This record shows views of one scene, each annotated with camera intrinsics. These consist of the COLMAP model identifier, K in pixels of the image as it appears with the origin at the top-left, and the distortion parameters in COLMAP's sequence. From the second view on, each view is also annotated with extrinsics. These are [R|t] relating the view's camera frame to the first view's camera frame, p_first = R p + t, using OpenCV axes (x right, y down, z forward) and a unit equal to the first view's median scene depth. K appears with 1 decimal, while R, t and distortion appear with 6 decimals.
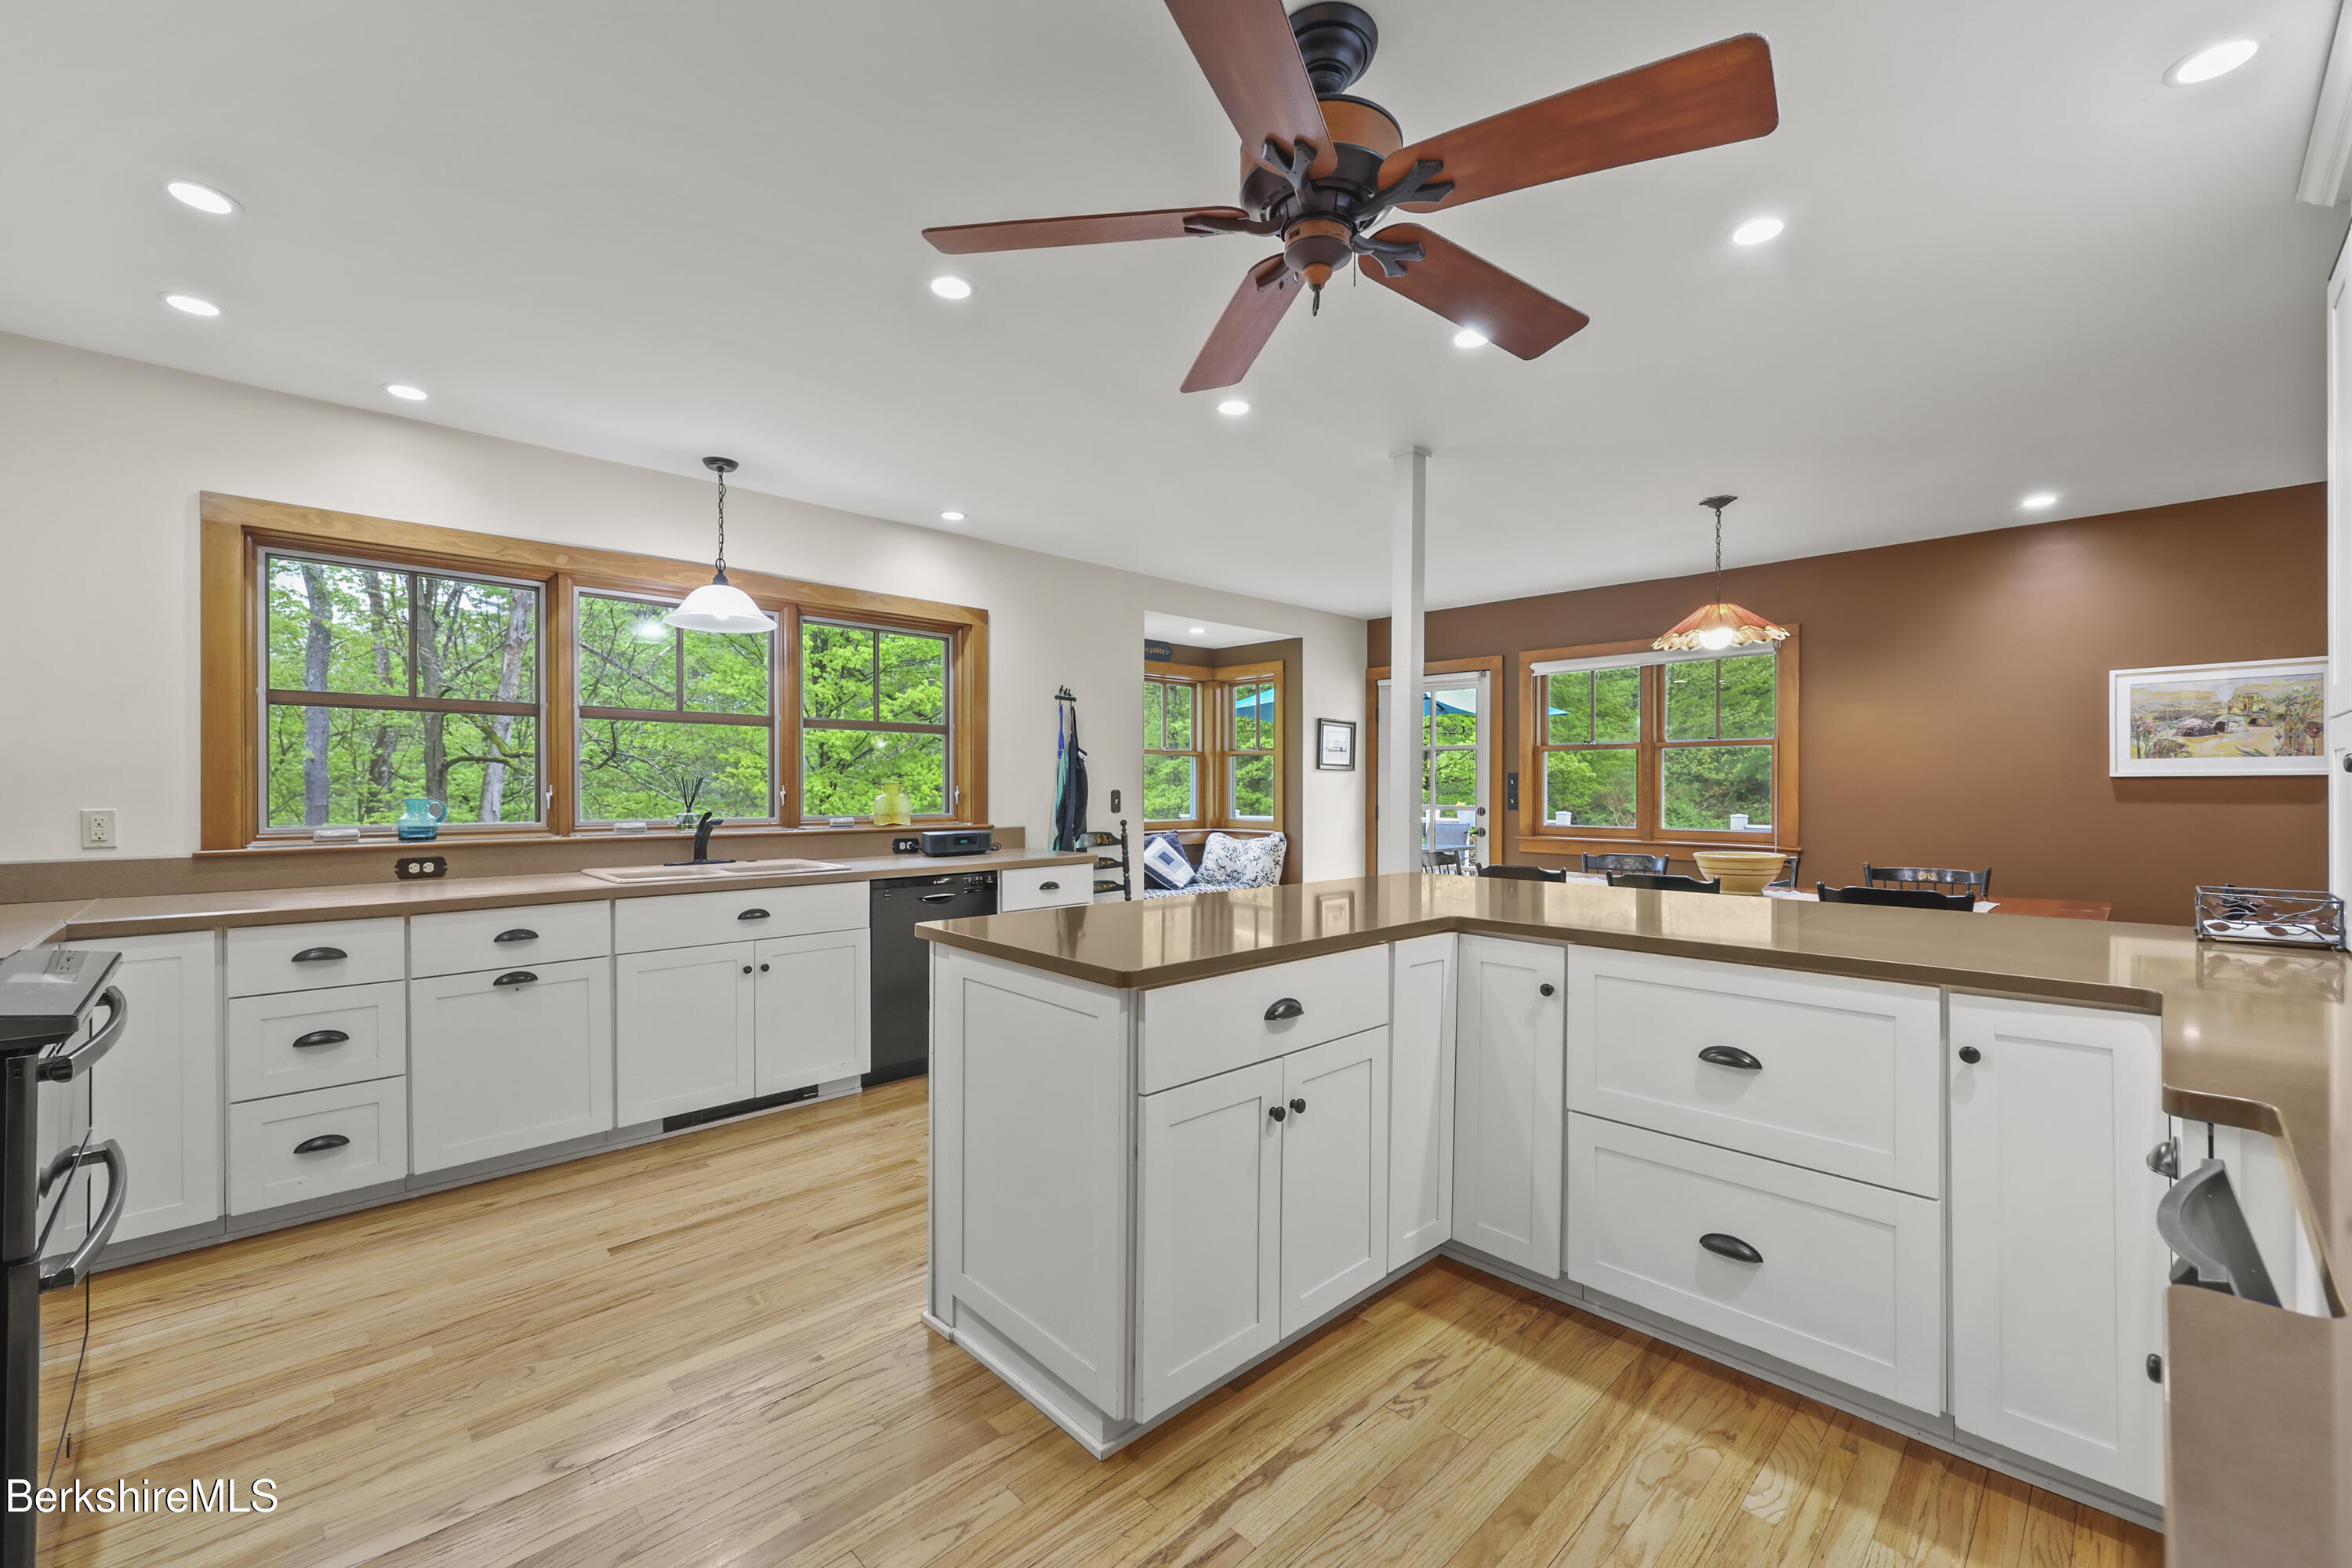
lens RADIAL K [[950.3, 0, 1182.3], [0, 950.3, 798.8], [0, 0, 1]] dist [-0.000129, 0.000412]
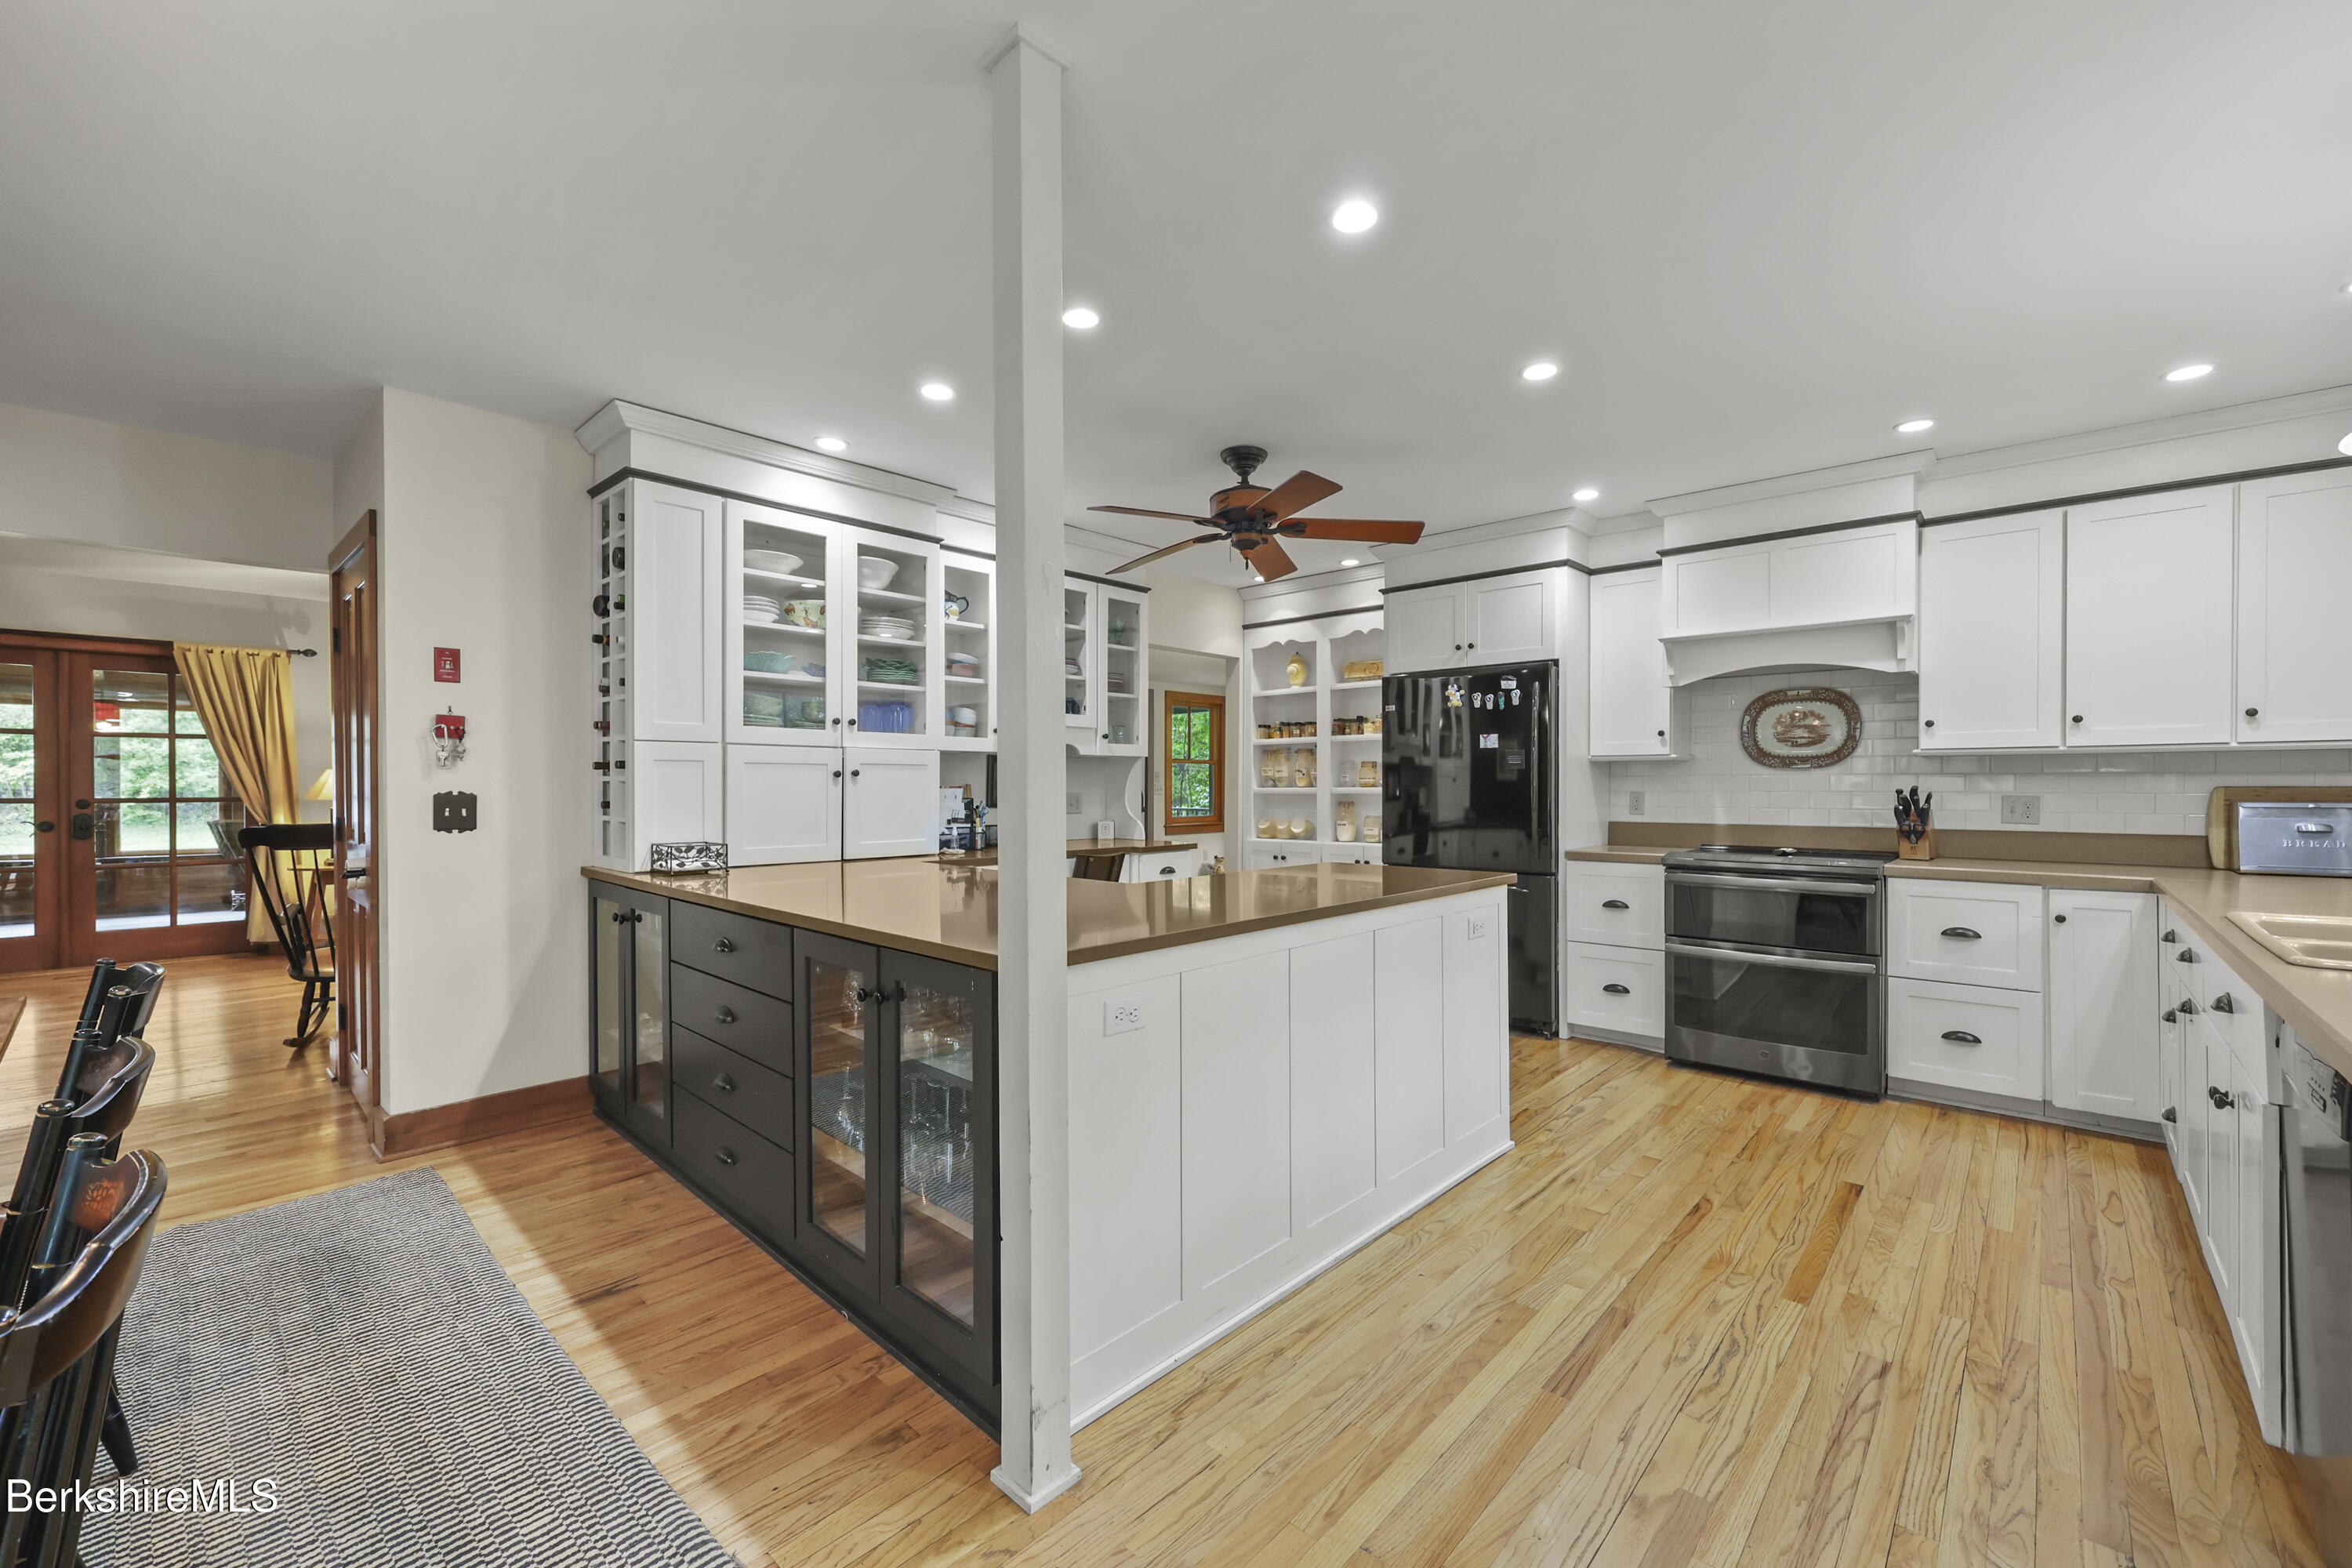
lens RADIAL K [[950.3, 0, 1186.3], [0, 950.3, 789.9], [0, 0, 1]] dist [-0.000129, 0.000412]
pose [[-0.998465, 0.000759, -0.055374, 0.158136], [-0.000190, 0.999853, 0.017141, -0.011227], [0.055379, 0.017126, -0.998319, 1.235673]]
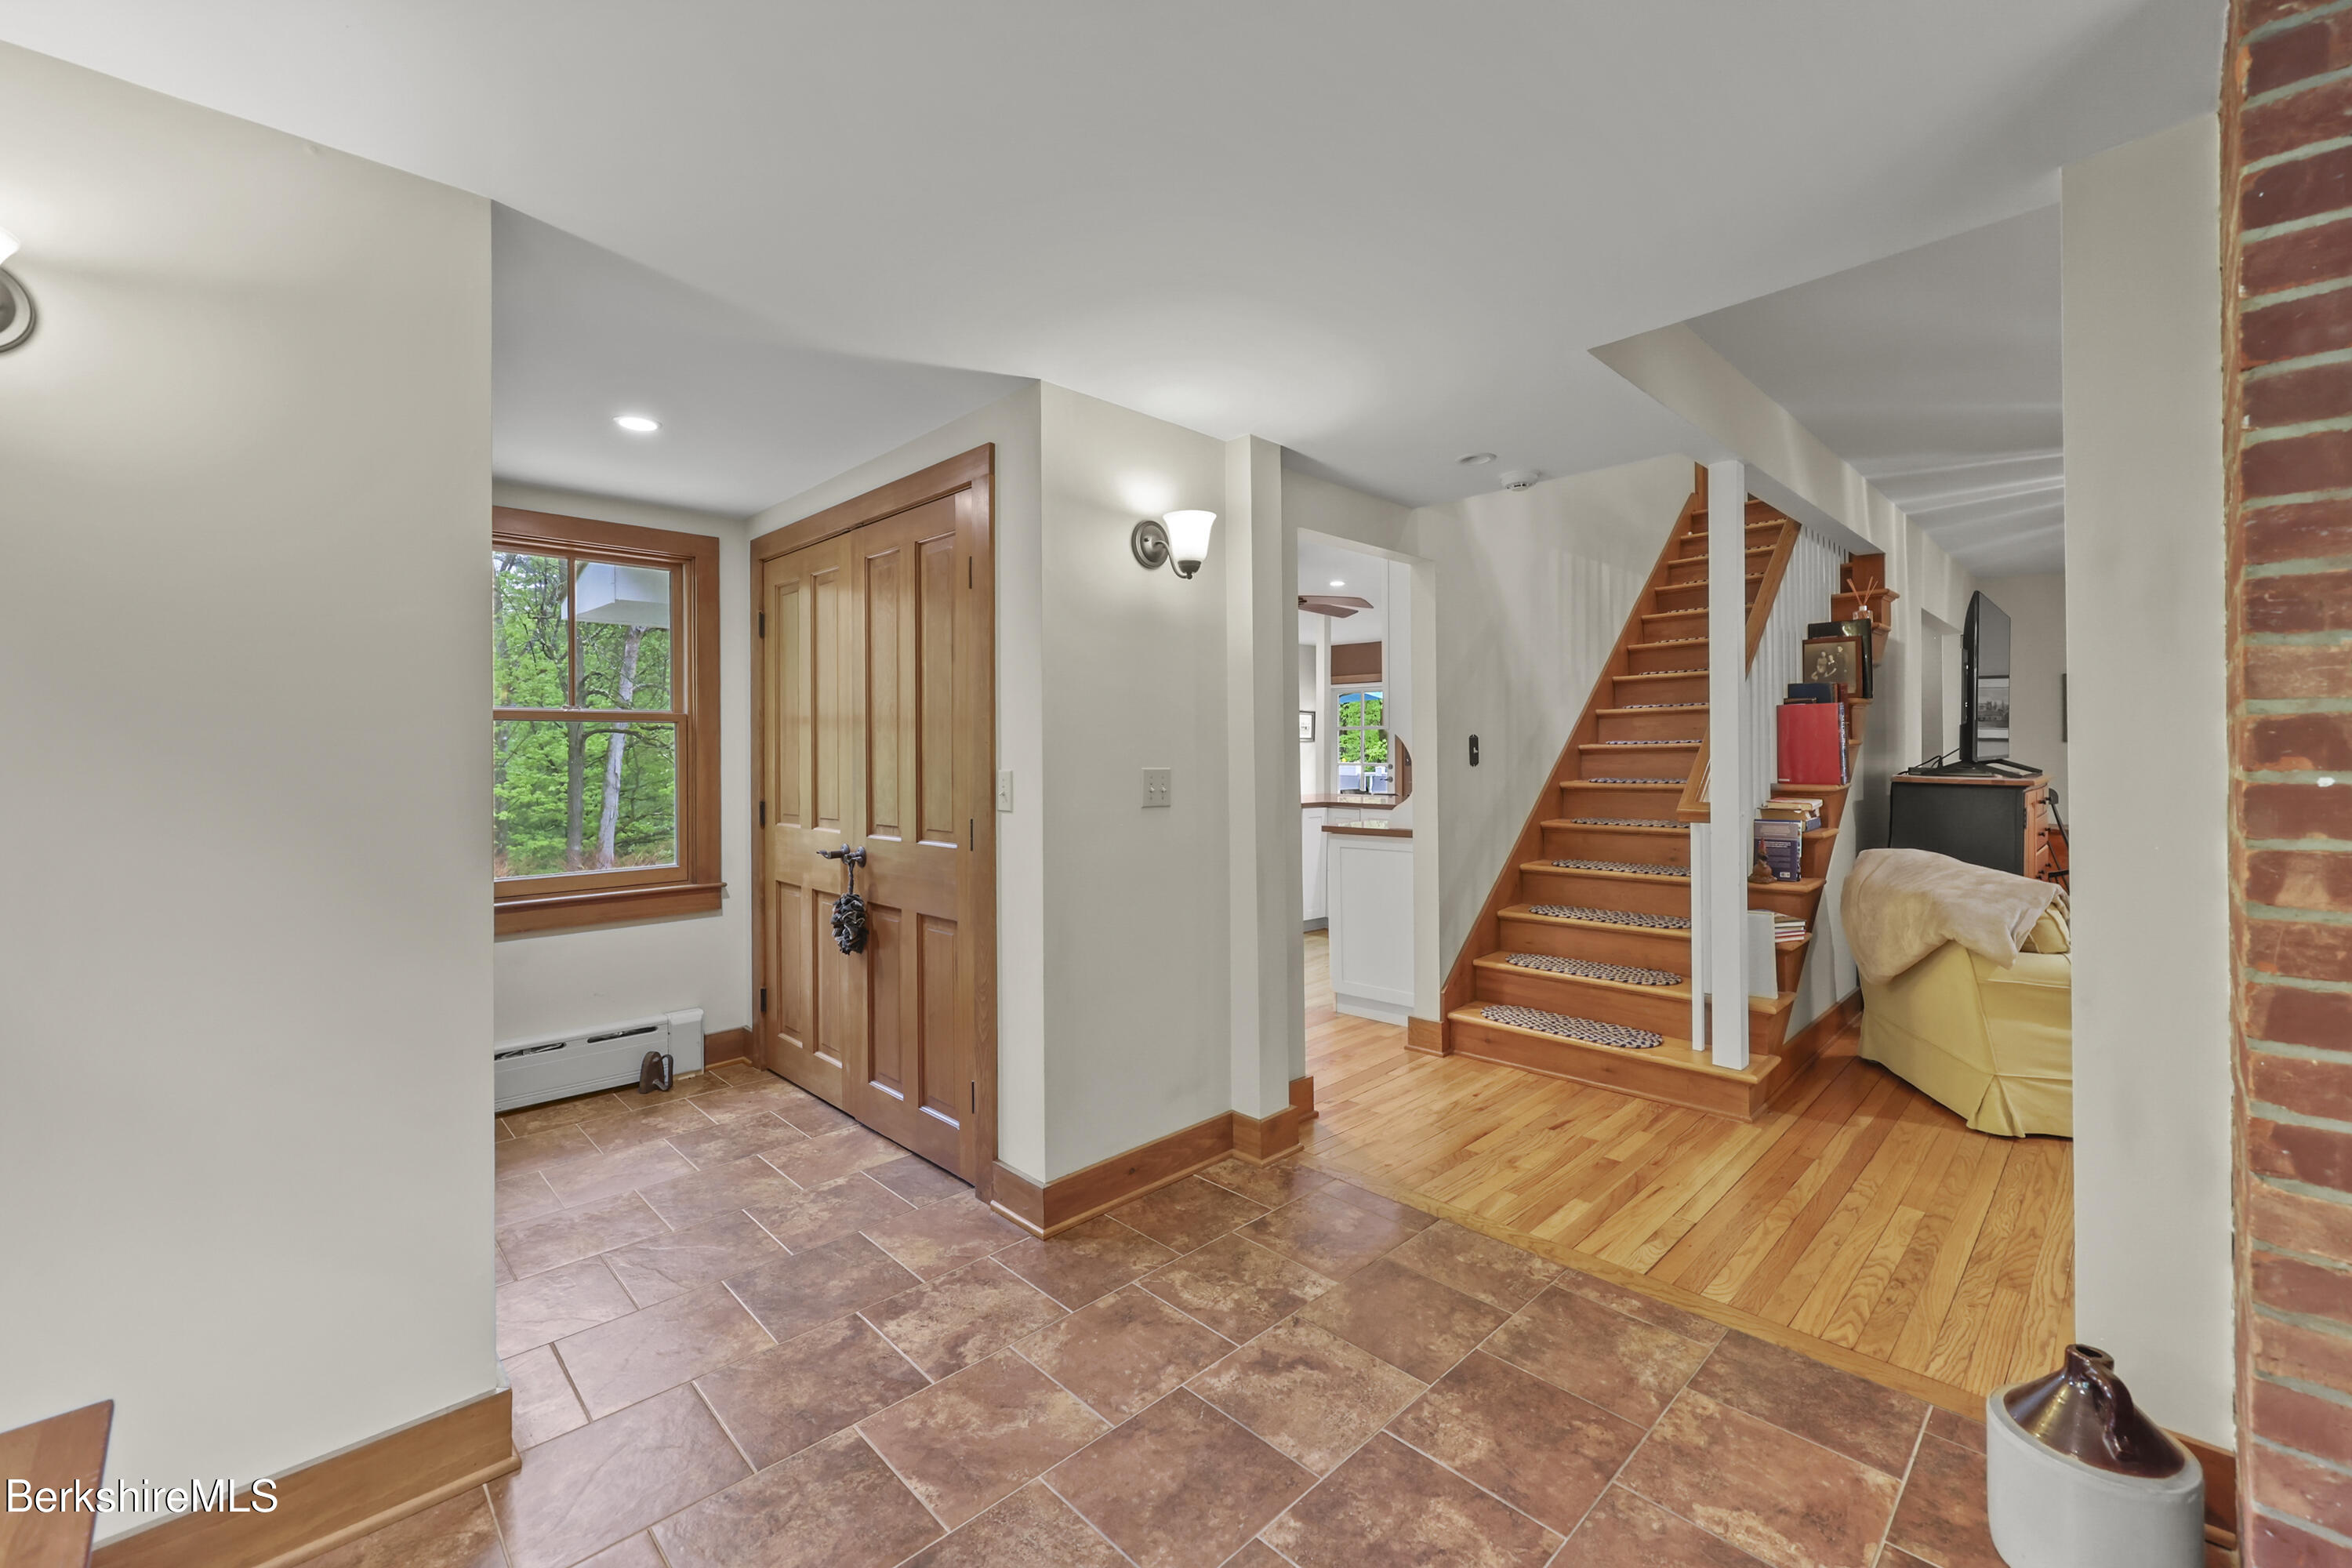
lens RADIAL K [[950.3, 0, 1175.5], [0, 950.3, 745.4], [0, 0, 1]] dist [-0.000129, 0.000412]
pose [[0.999983, -0.005785, -0.000805, -0.088423], [0.005773, 0.999890, -0.013697, -0.003355], [0.000884, 0.013692, 0.999906, -1.008028]]
